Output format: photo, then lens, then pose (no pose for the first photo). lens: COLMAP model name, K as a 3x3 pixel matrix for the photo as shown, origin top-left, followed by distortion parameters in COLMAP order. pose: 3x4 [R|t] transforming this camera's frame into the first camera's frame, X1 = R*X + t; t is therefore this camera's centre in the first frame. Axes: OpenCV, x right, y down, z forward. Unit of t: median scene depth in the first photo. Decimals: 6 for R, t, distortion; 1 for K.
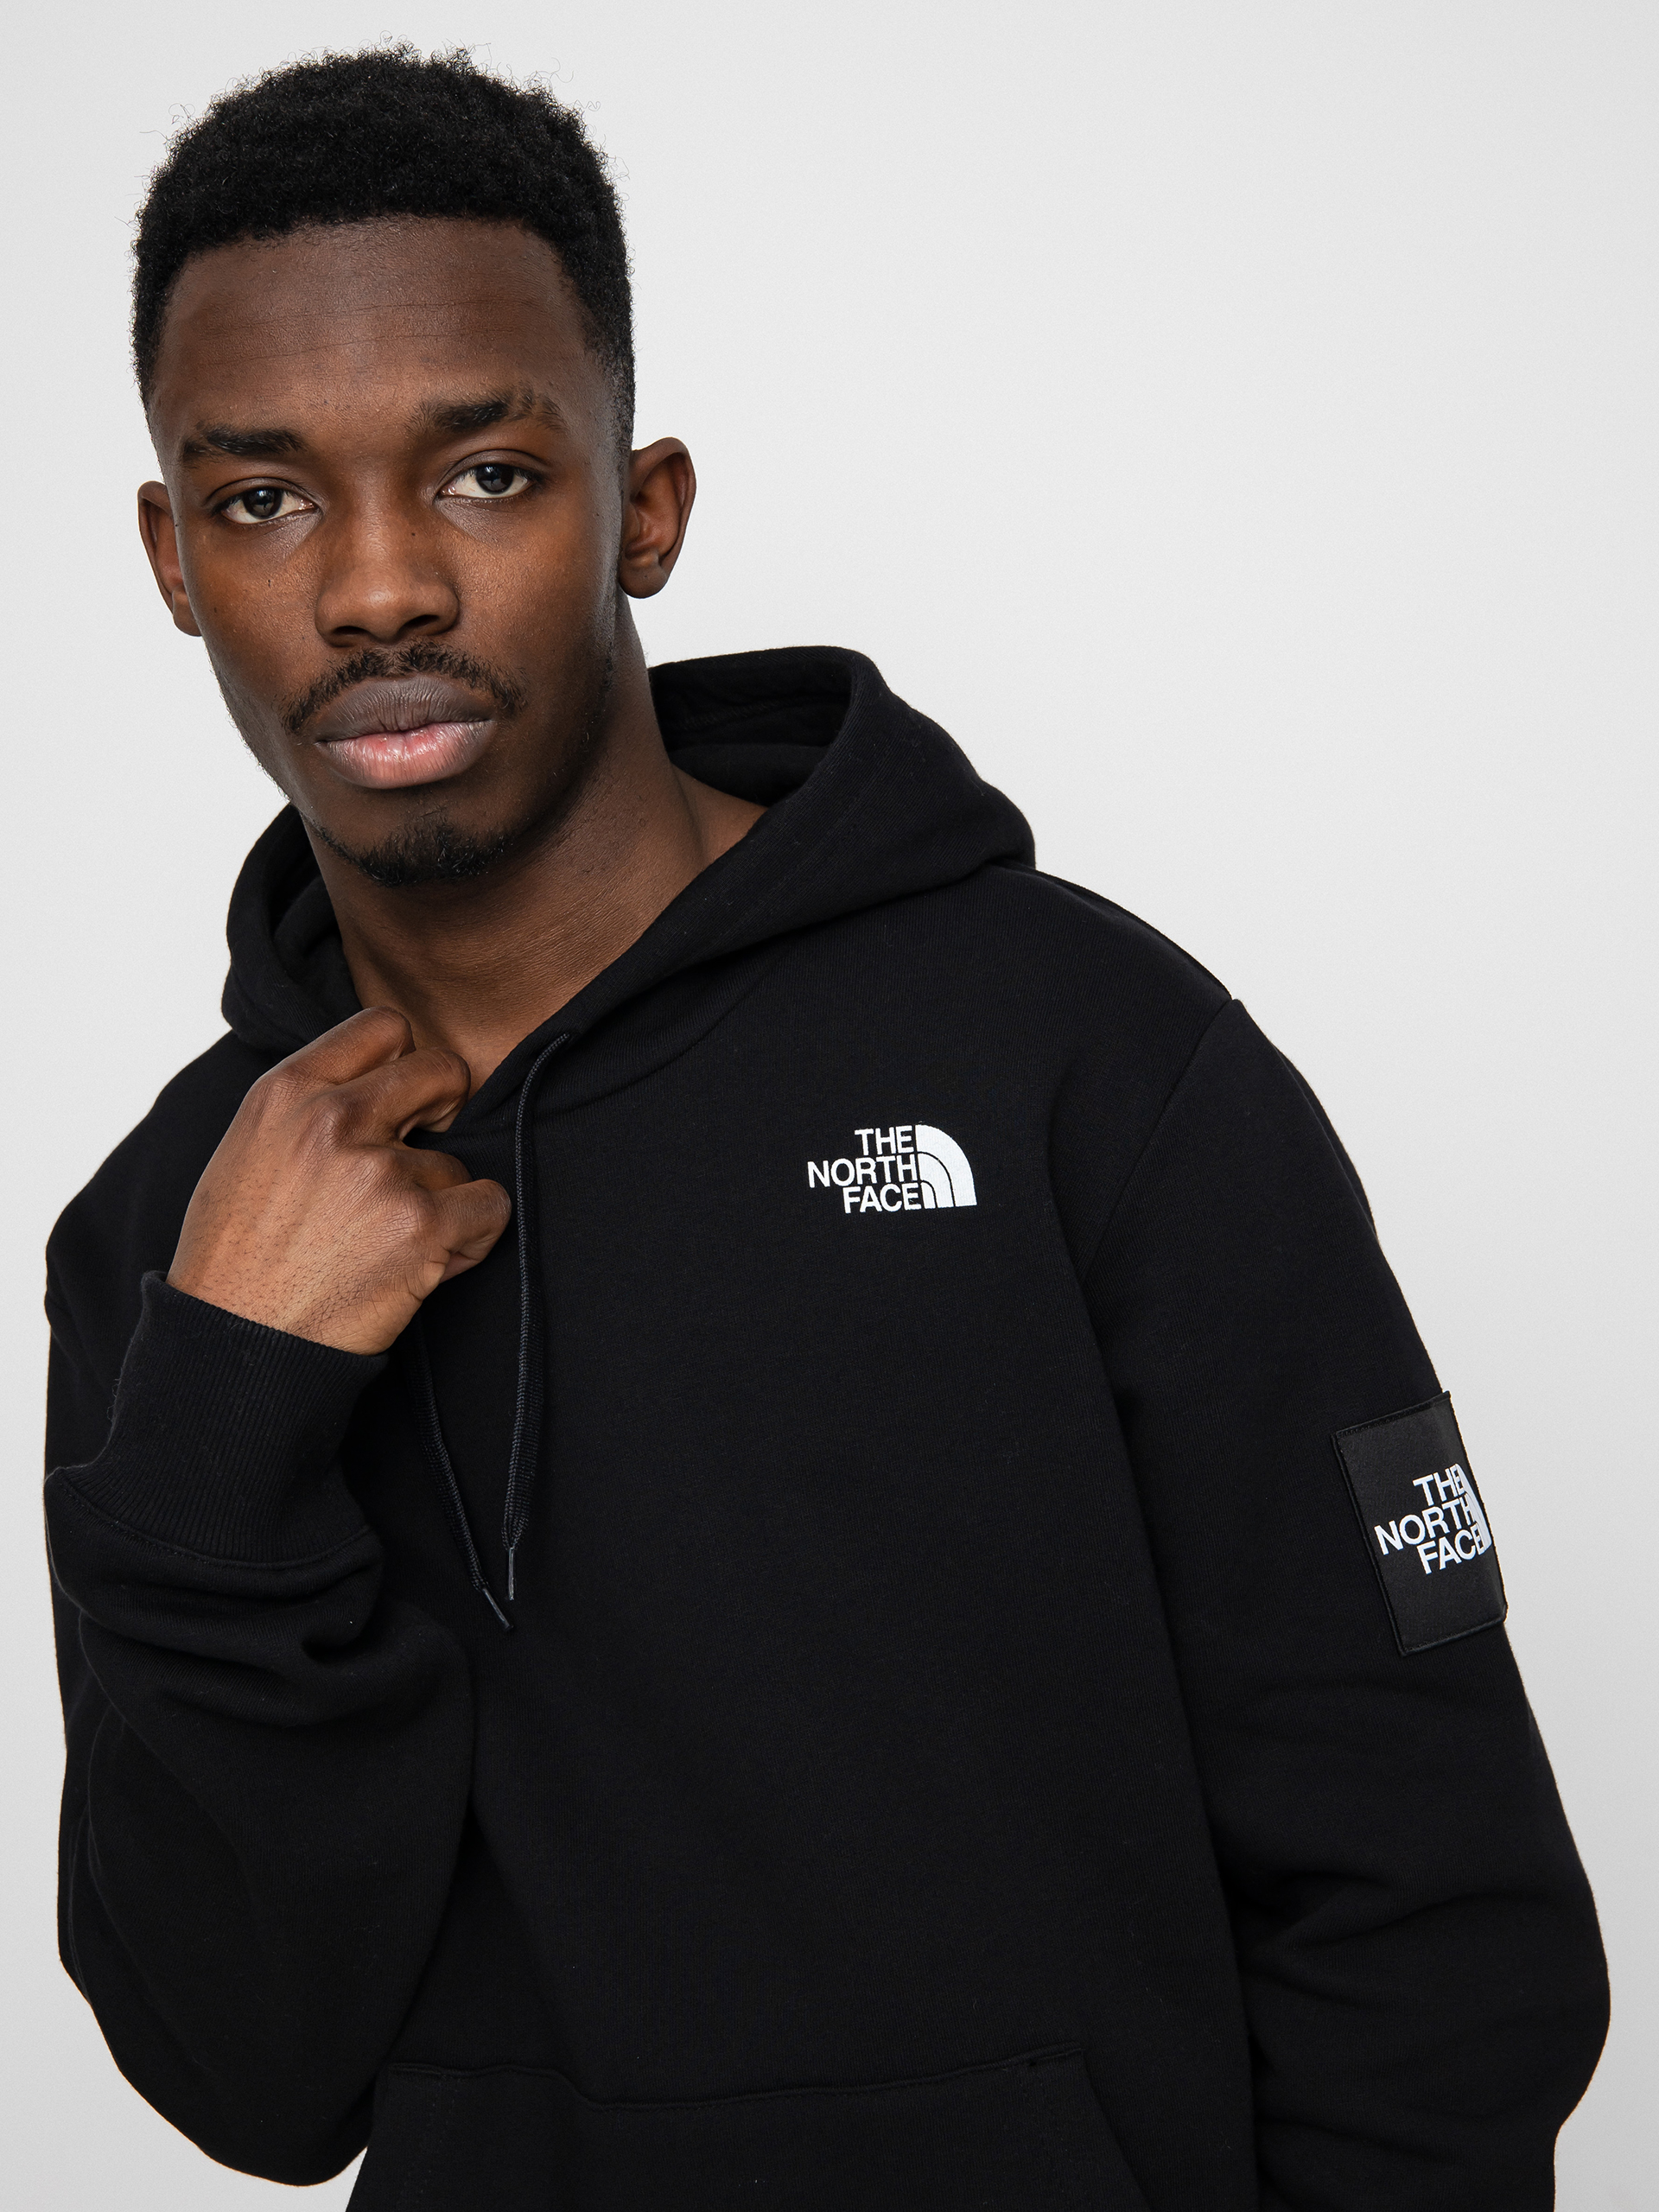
lens RADIAL K [[3337.2, 0, 829.5], [0, 3337.2, 1106.0], [0, 0, 1]] dist [-0.036618, -0.030914]
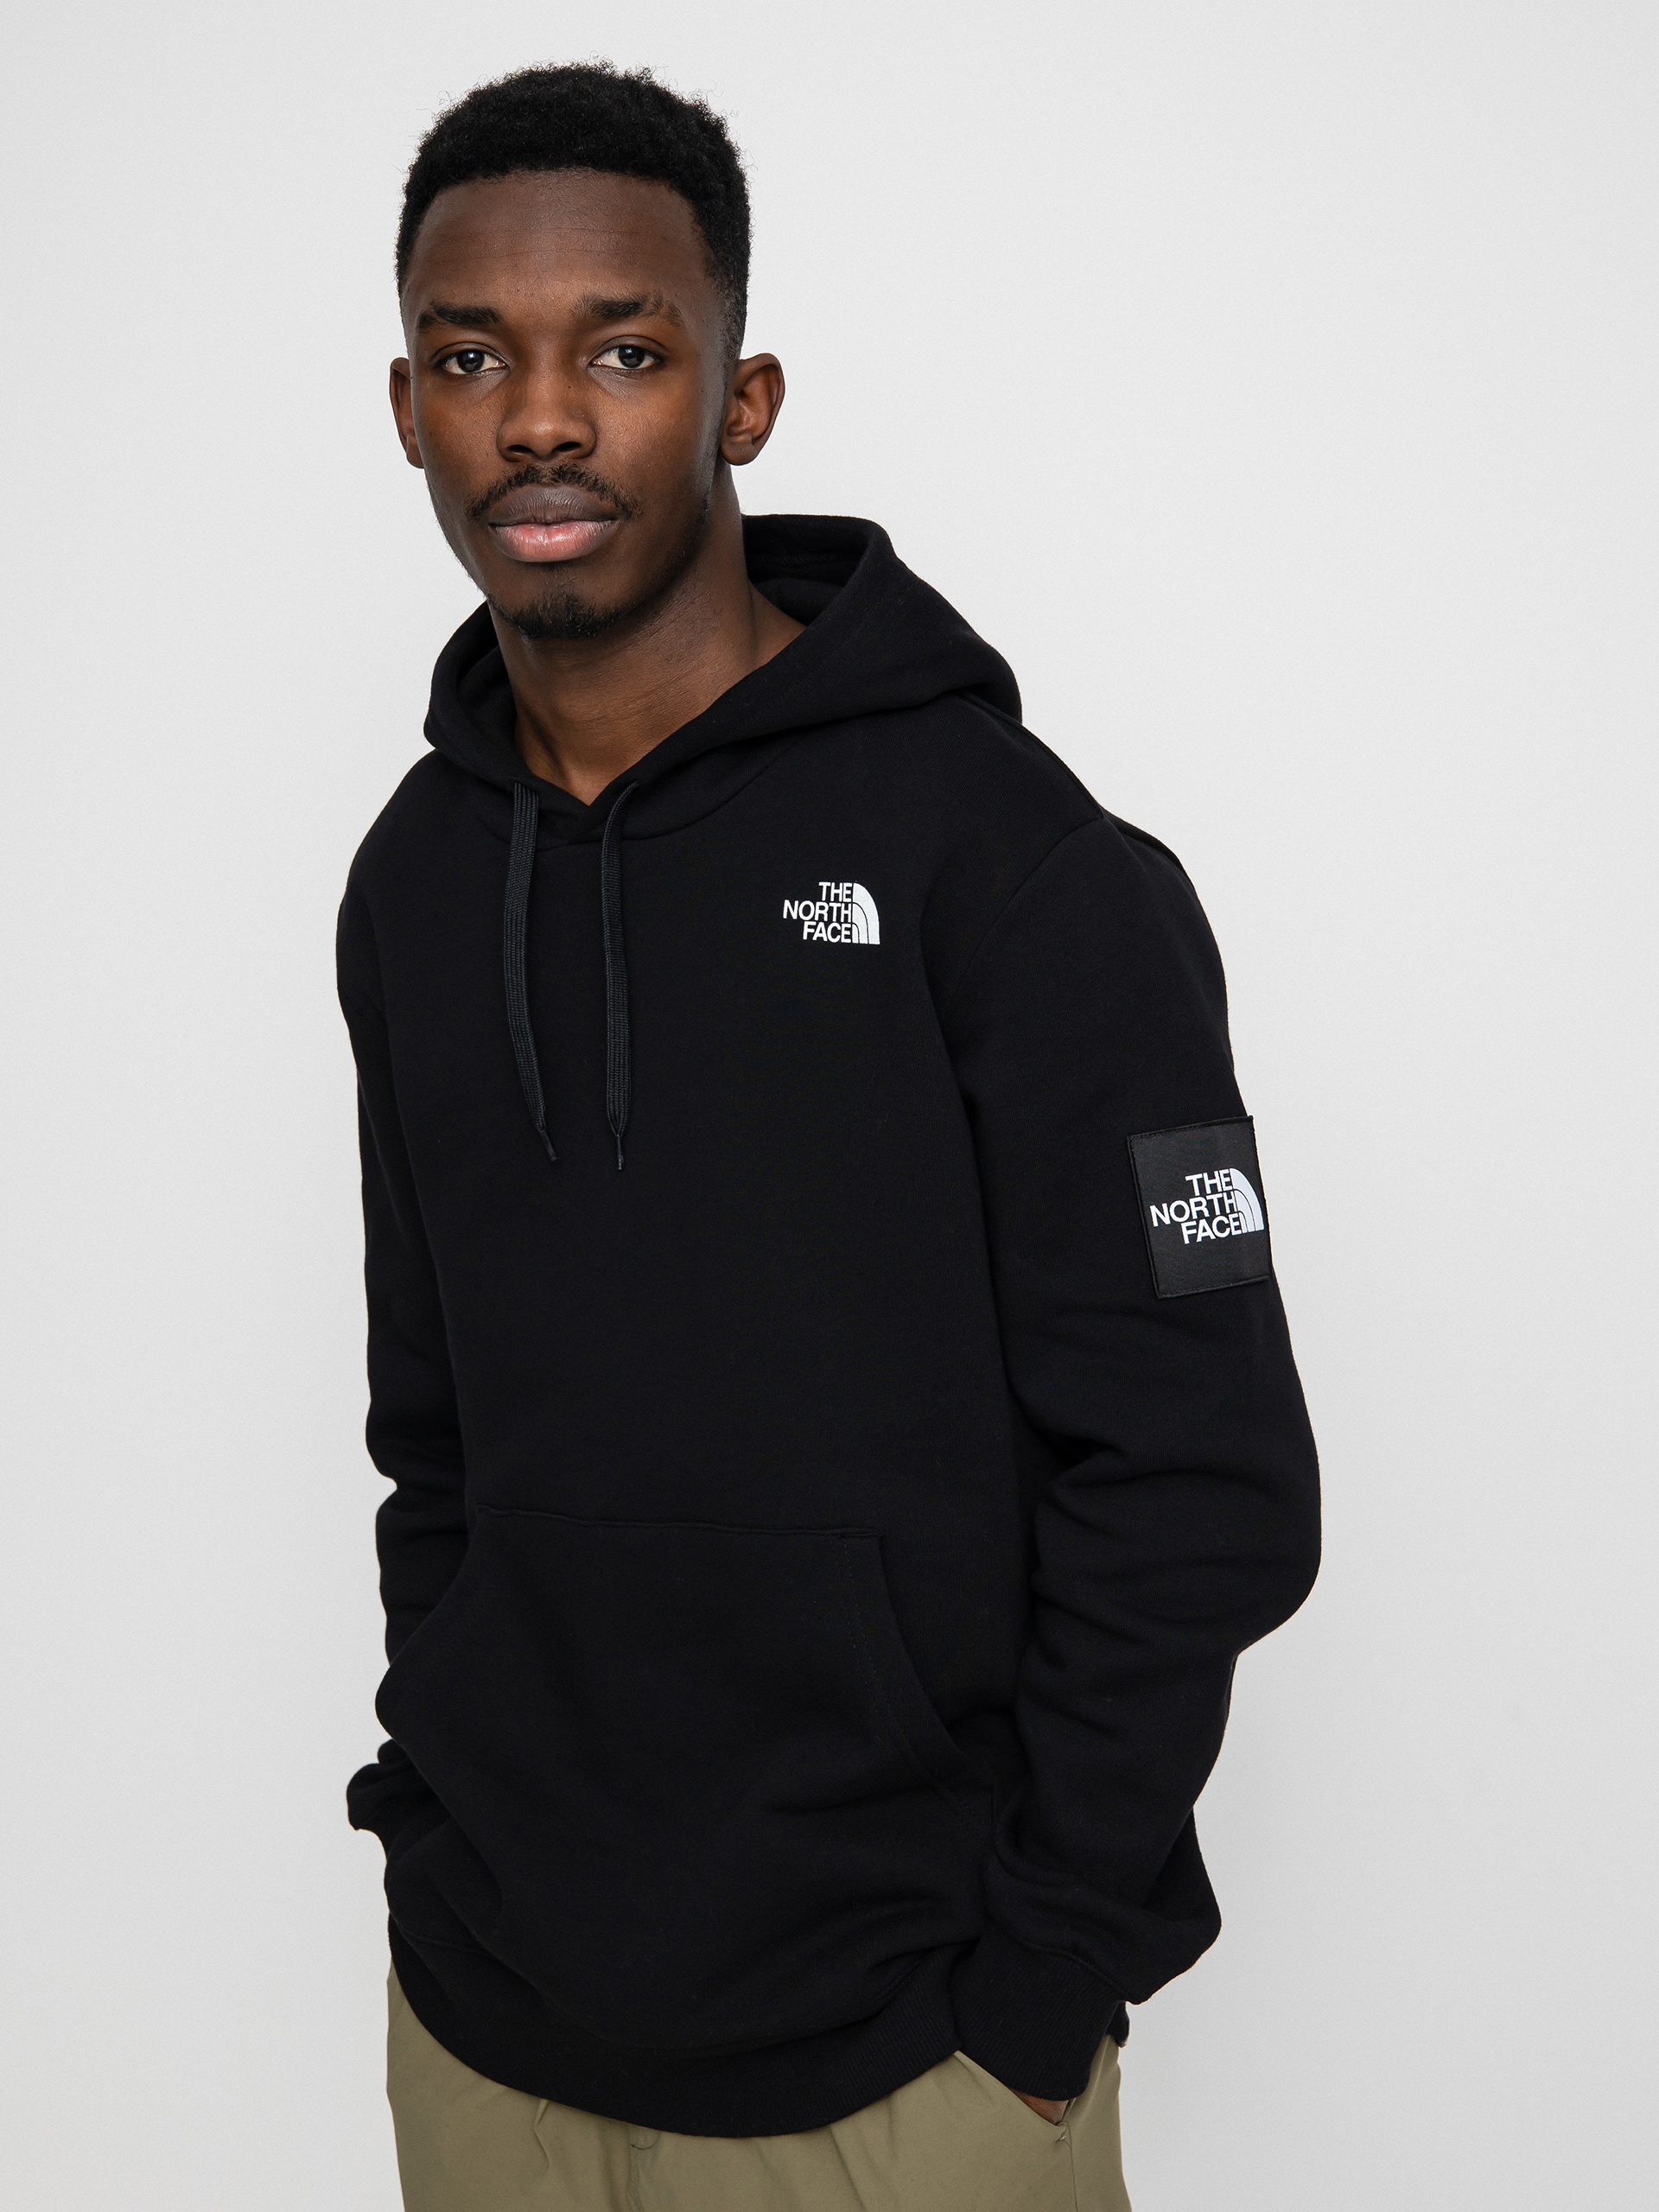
lens RADIAL K [[3337.2, 0, 829.5], [0, 3337.2, 1106.0], [0, 0, 1]] dist [-0.036618, -0.030914]
pose [[0.991922, 0.098424, -0.080019, 0.130199], [-0.102684, 0.993407, -0.050979, 0.195658], [0.074473, 0.058784, 0.995489, -0.398957]]
